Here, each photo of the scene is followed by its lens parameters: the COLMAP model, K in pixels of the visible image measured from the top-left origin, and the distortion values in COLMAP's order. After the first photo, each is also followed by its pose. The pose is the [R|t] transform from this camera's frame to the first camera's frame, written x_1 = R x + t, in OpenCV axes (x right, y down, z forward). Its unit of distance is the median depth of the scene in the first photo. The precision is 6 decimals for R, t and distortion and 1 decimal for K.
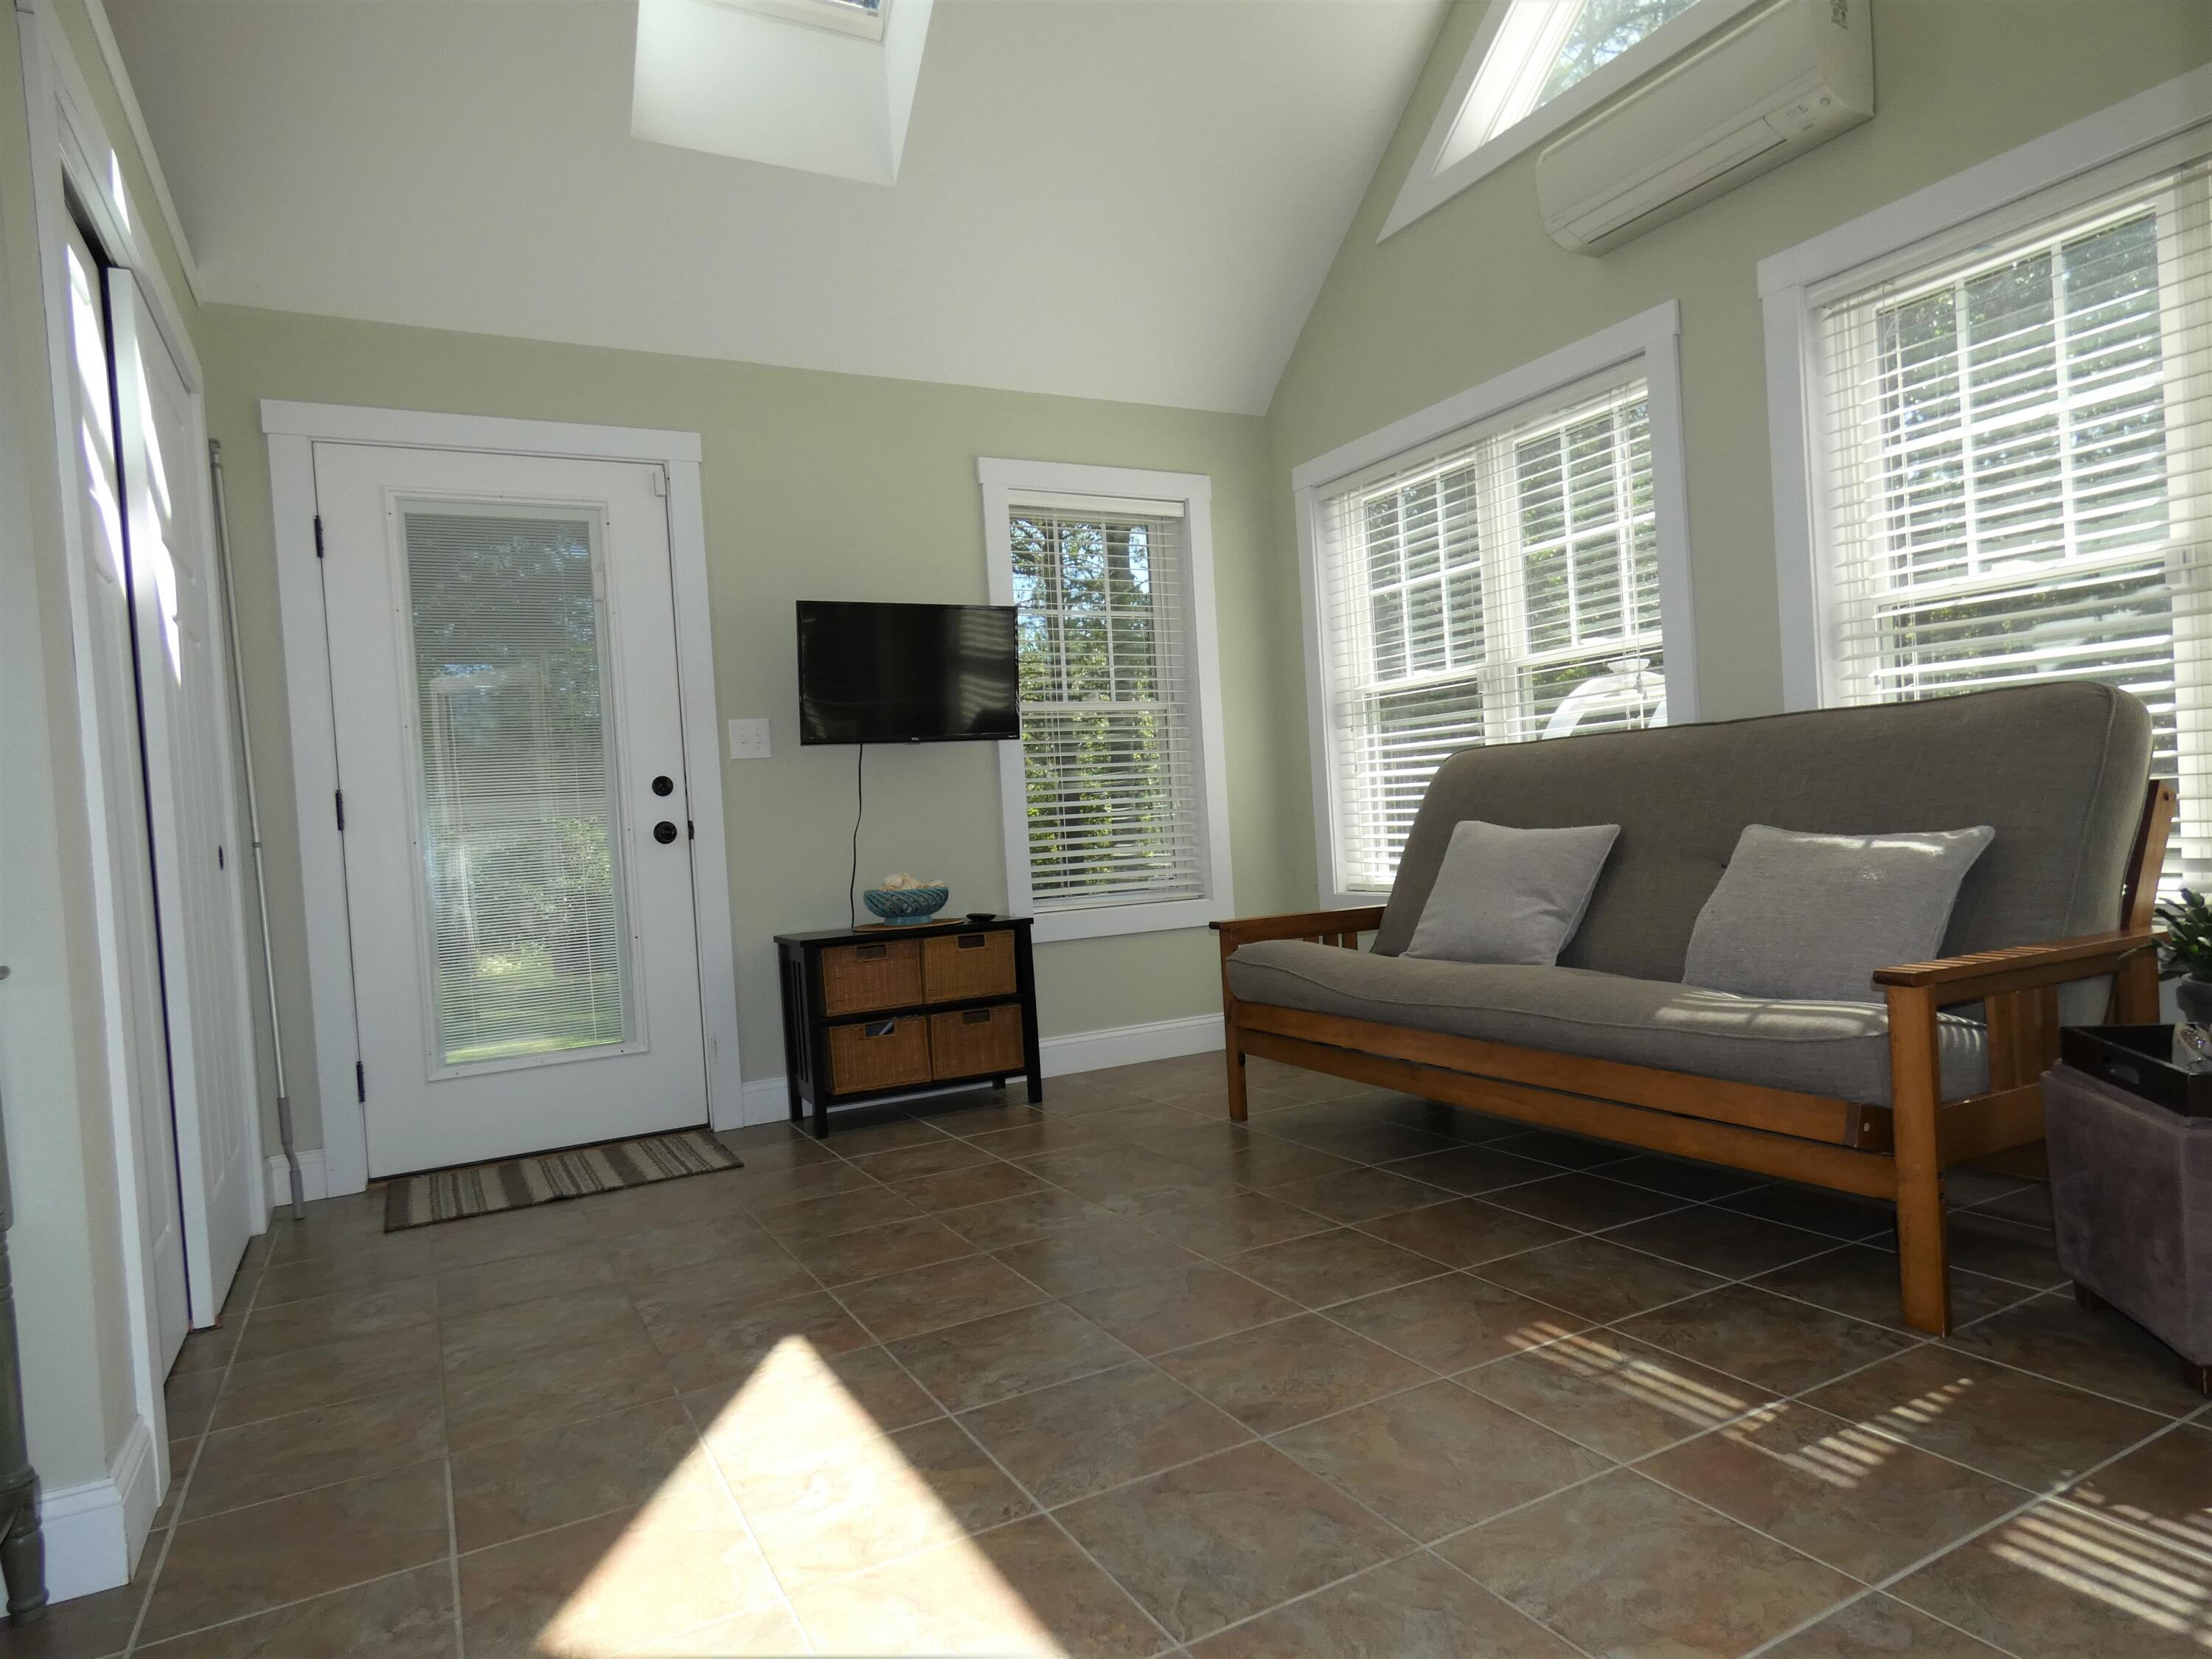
lens RADIAL K [[1351.2, 0, 1119.8], [0, 1351.2, 829.6], [0, 0, 1]] dist [0.040396, 0.000981]
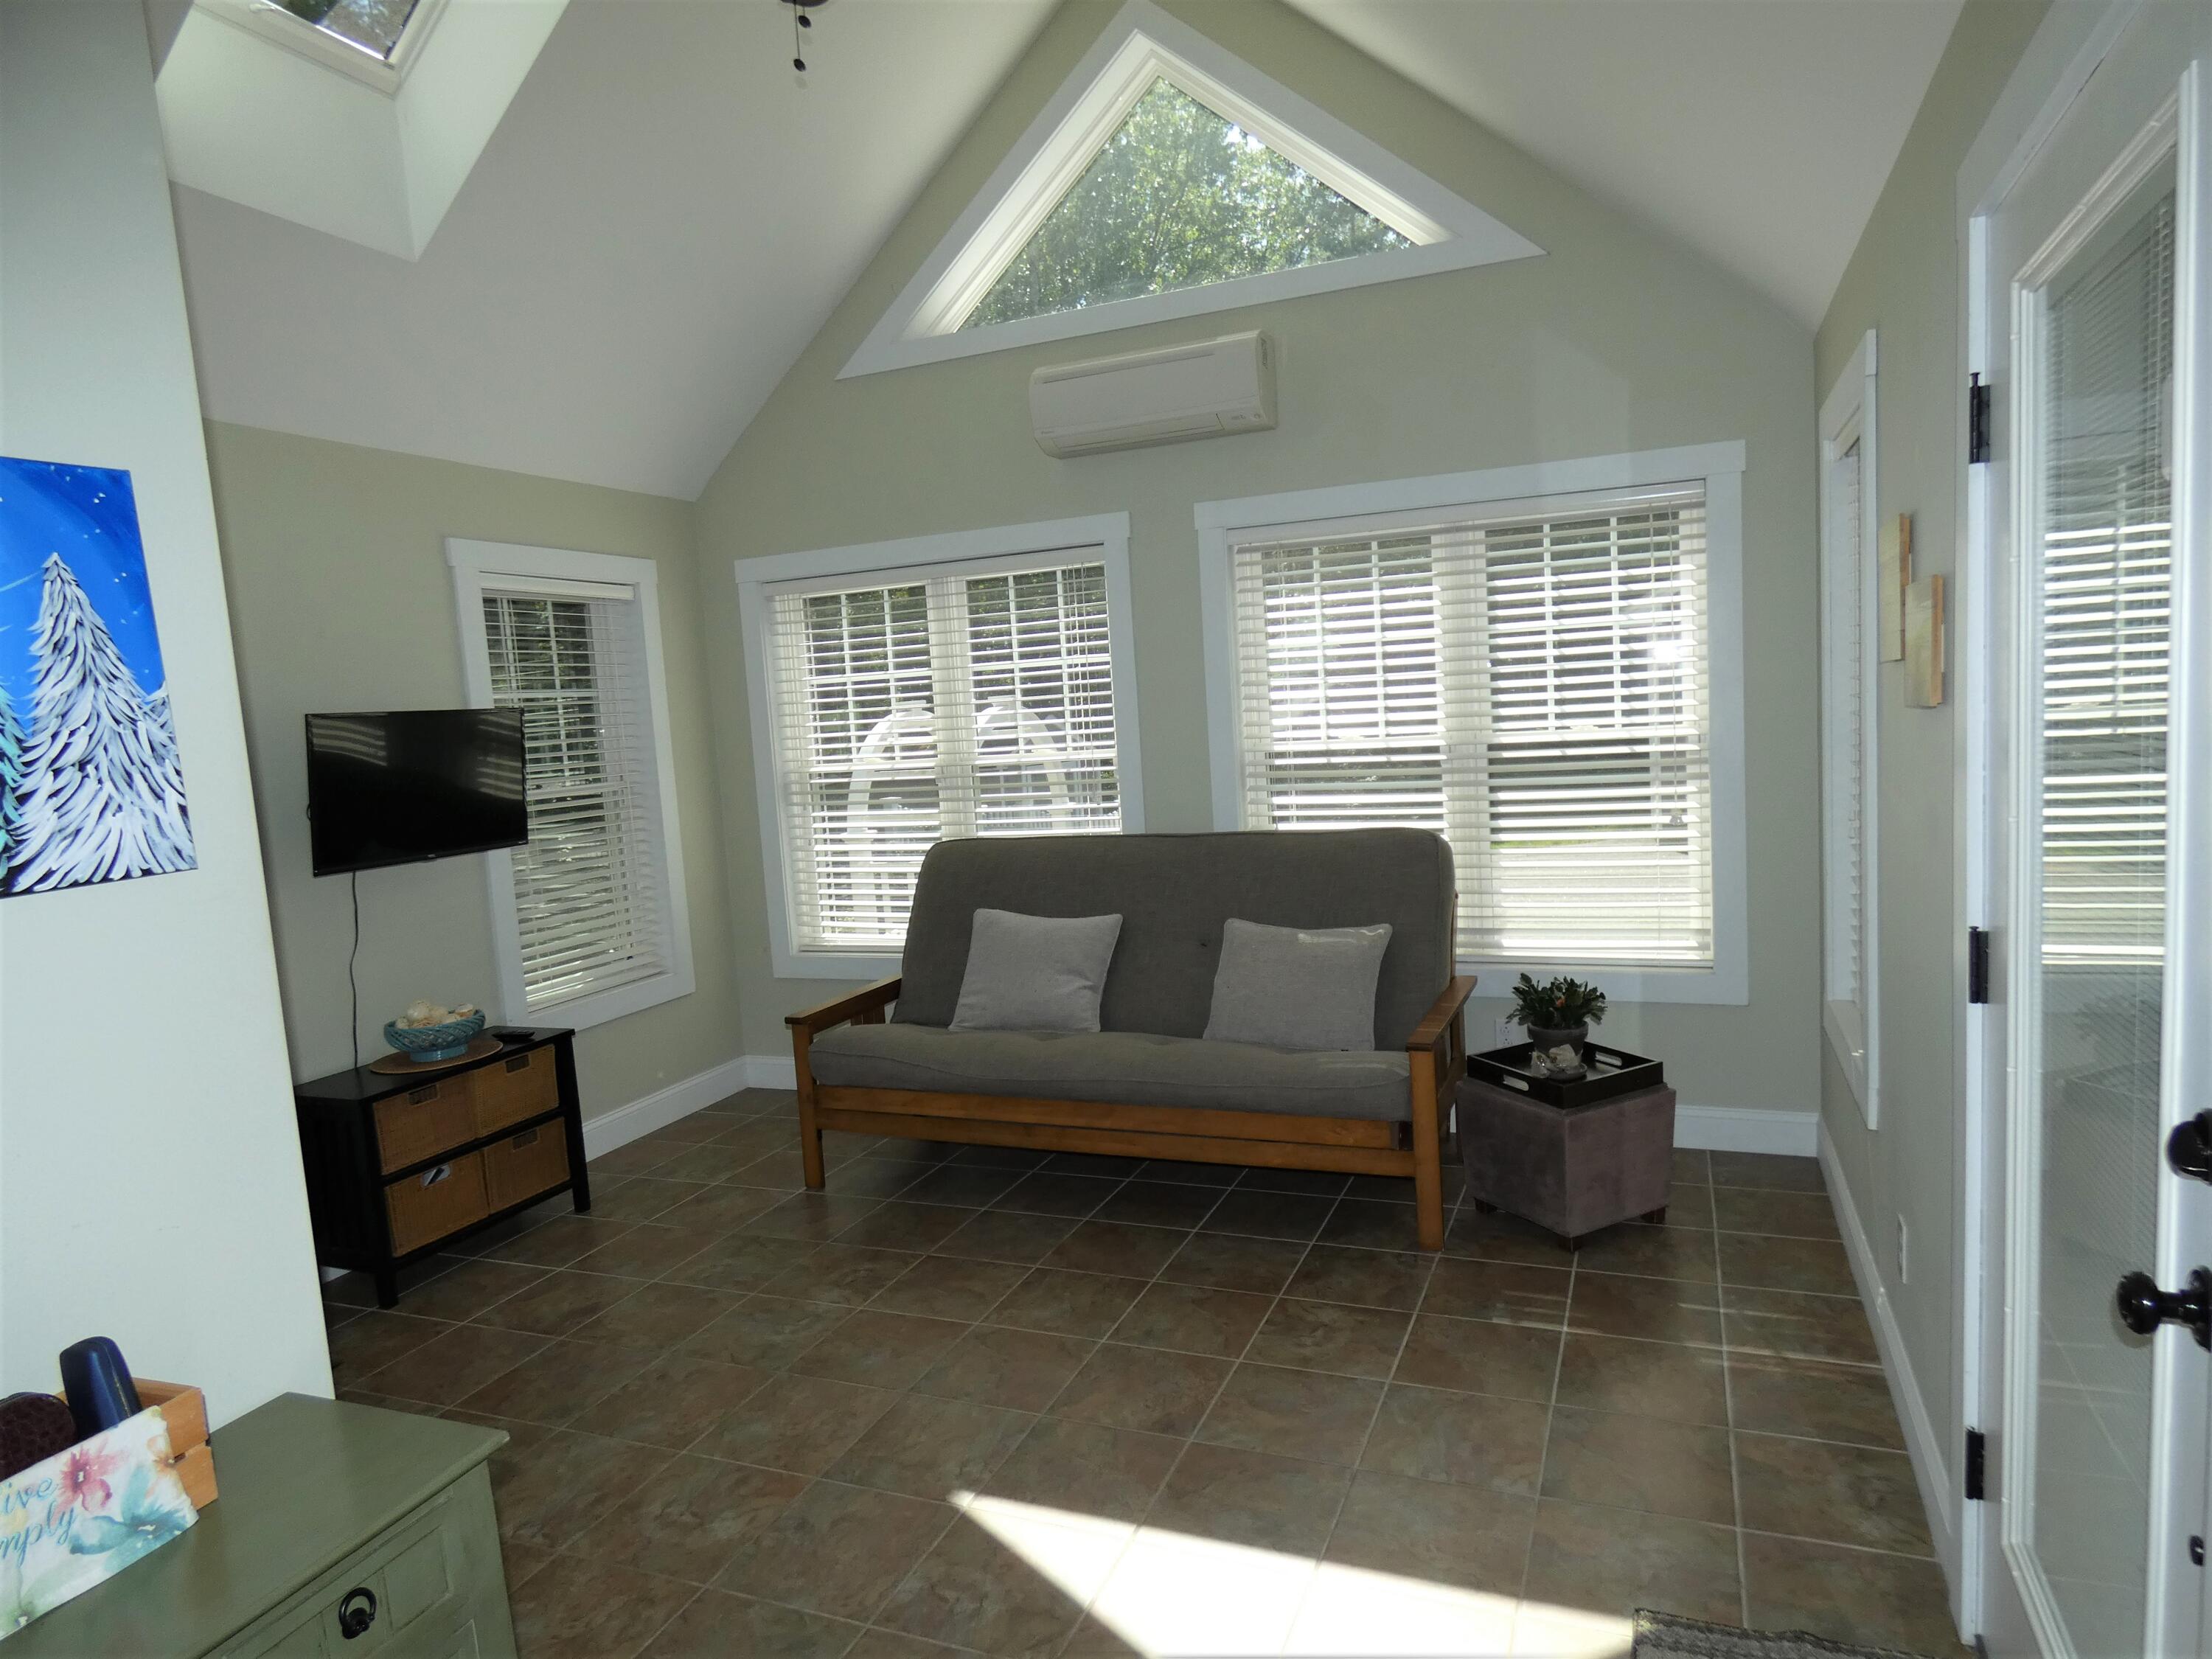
lens RADIAL K [[1360.8, 0, 1104.0], [0, 1360.8, 841.0], [0, 0, 1]] dist [0.043888, 0.000271]
pose [[0.777615, -0.052003, 0.626586, -0.456377], [0.019362, 0.998082, 0.058807, -0.146971], [-0.628442, -0.033598, 0.777130, -0.023791]]
